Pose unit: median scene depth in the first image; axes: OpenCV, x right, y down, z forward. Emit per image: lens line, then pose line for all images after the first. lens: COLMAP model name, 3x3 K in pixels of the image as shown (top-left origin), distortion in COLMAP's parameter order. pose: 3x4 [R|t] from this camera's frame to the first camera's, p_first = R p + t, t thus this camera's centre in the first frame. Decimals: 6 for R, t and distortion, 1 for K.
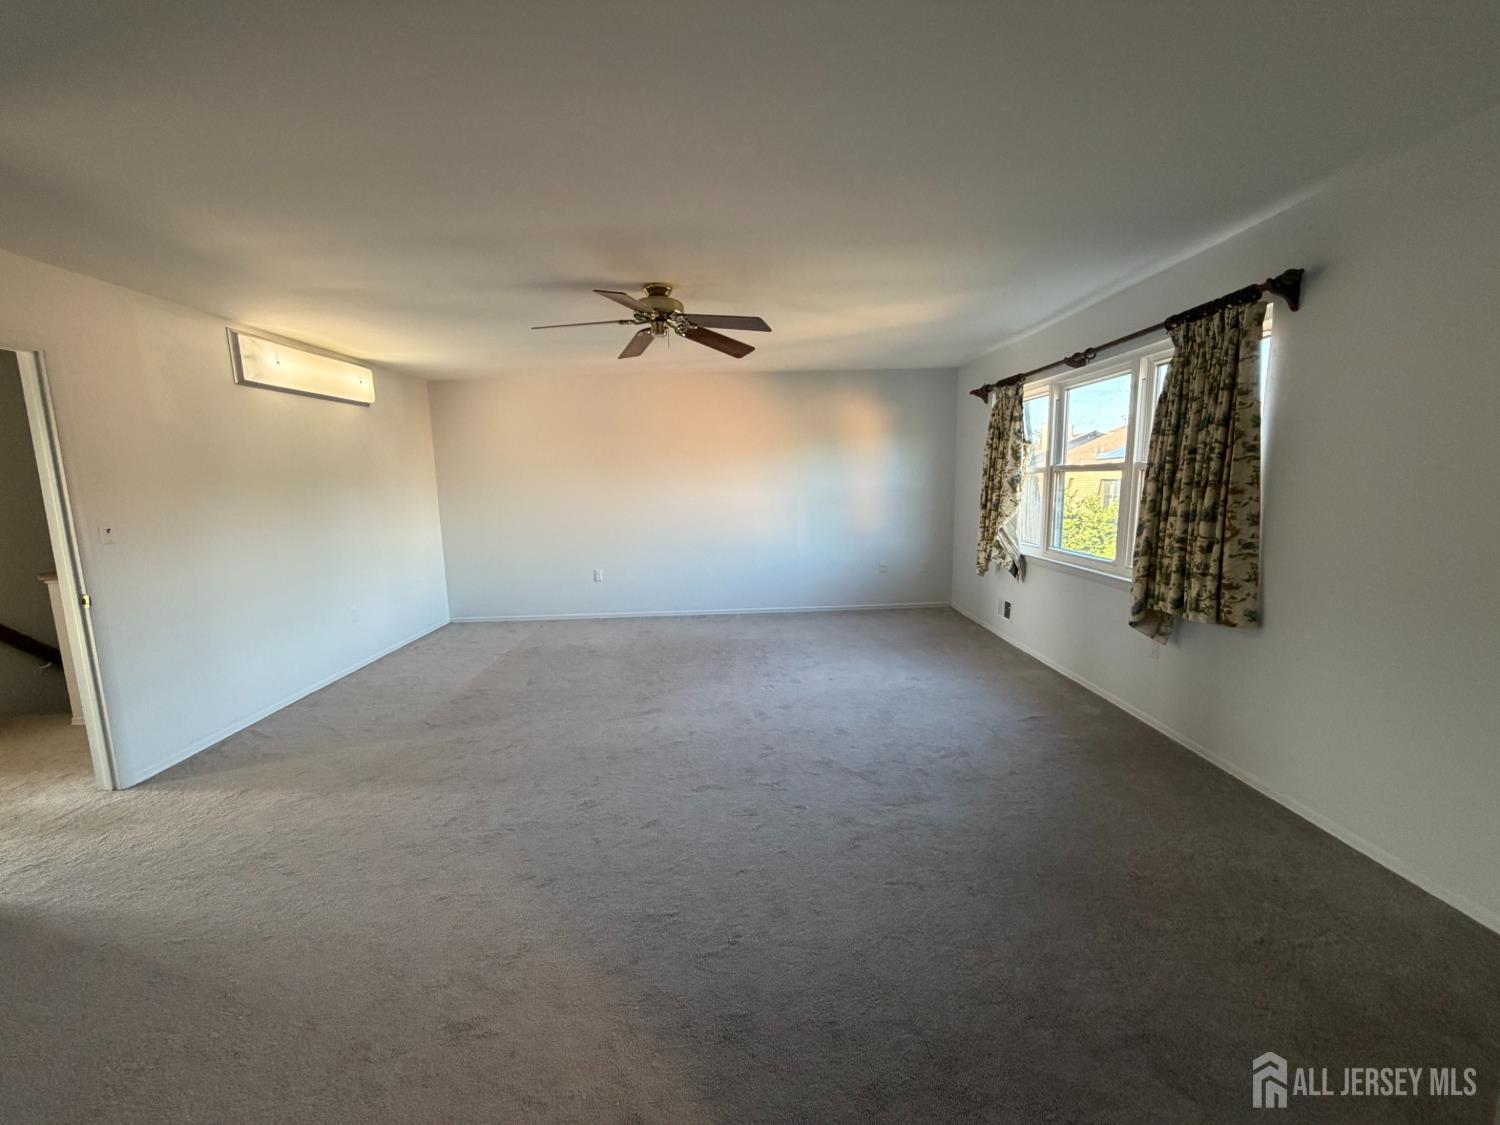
lens RADIAL K [[600.5, 0, 746.5], [0, 600.5, 562.3], [0, 0, 1]] dist [-0.000466, 0.000514]
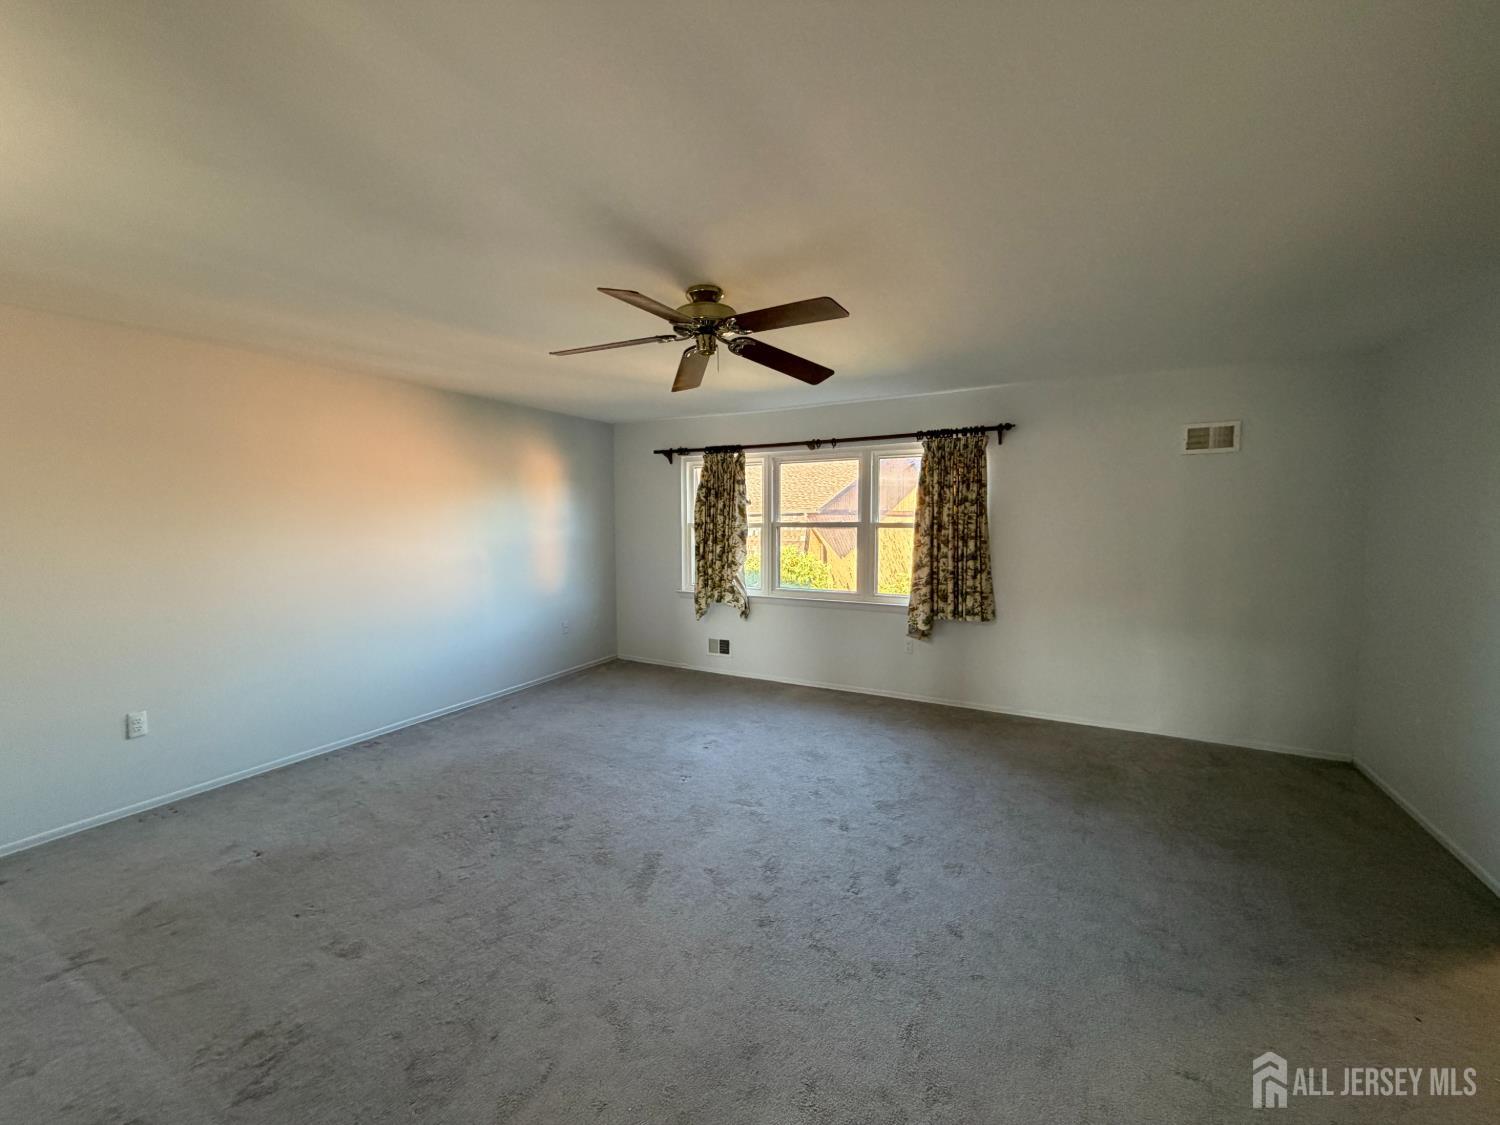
lens RADIAL K [[600.5, 0, 742.6], [0, 600.5, 564.8], [0, 0, 1]] dist [-0.000466, 0.000514]
pose [[0.490115, -0.046034, 0.870441, -0.863627], [0.113216, 0.993507, -0.011205, -0.095378], [-0.864274, 0.104039, 0.492144, 0.645727]]
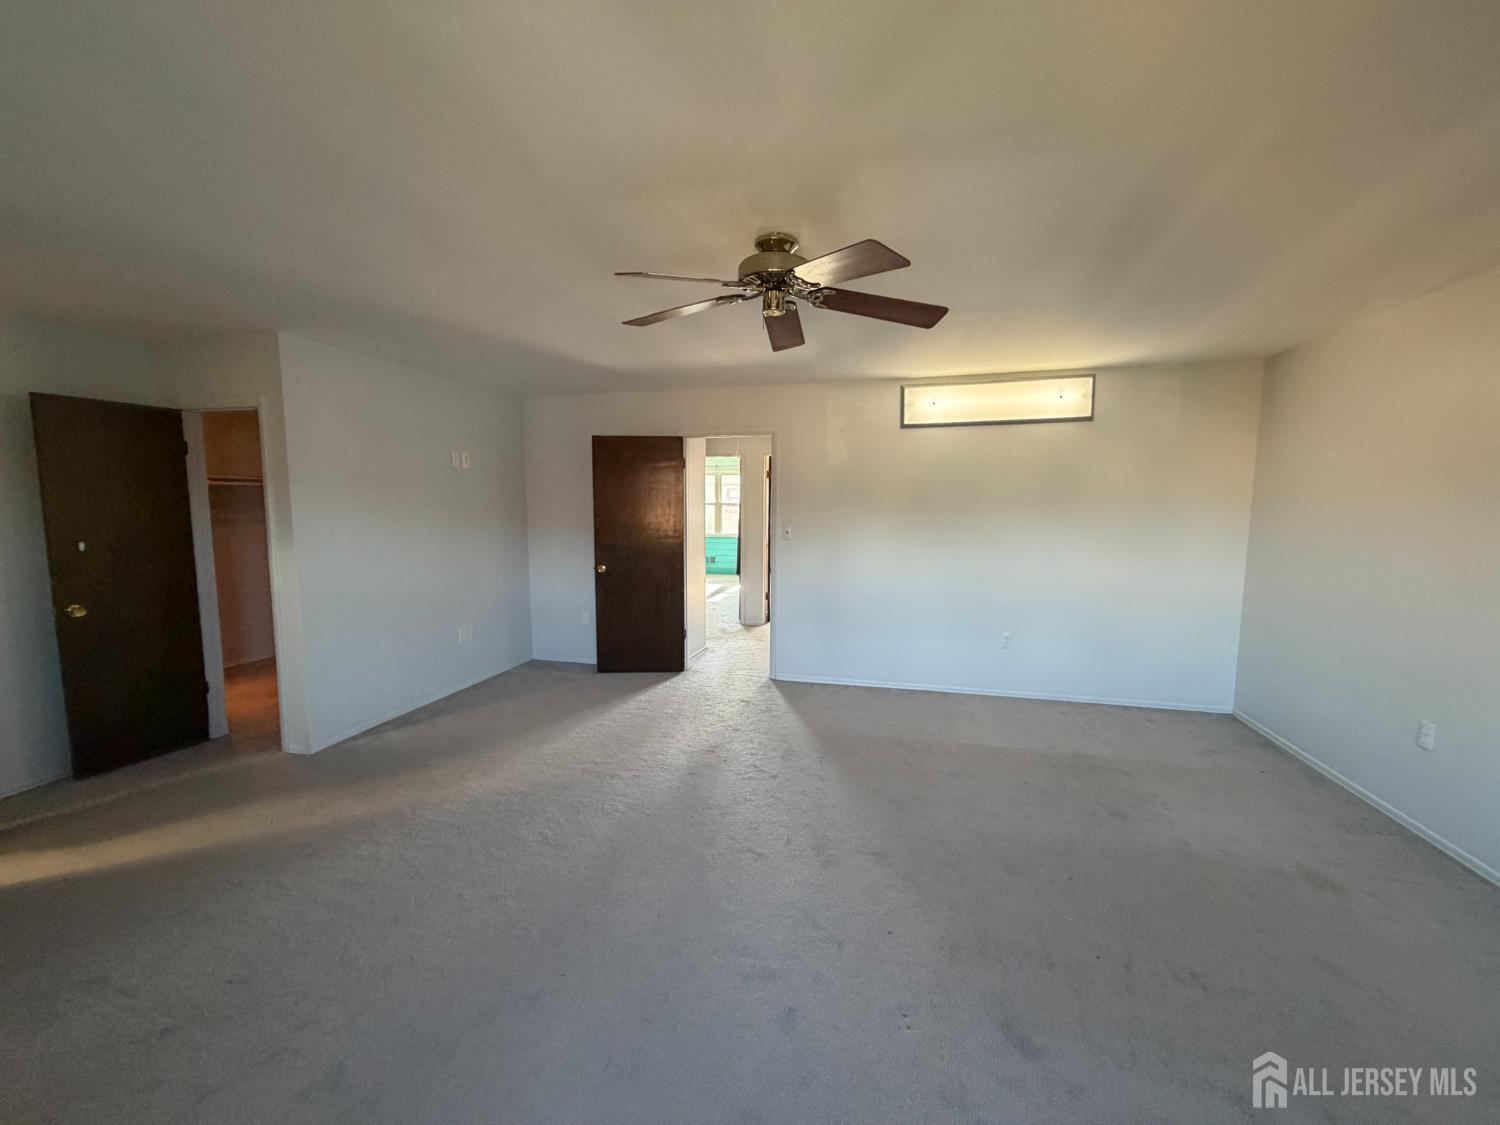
lens RADIAL K [[600.5, 0, 749.0], [0, 600.5, 564.3], [0, 0, 1]] dist [-0.000466, 0.000514]
pose [[-0.274916, 0.124680, -0.953350, 0.581899], [-0.128164, 0.977955, 0.164856, -0.218913], [0.952888, 0.167507, -0.252876, 1.268361]]
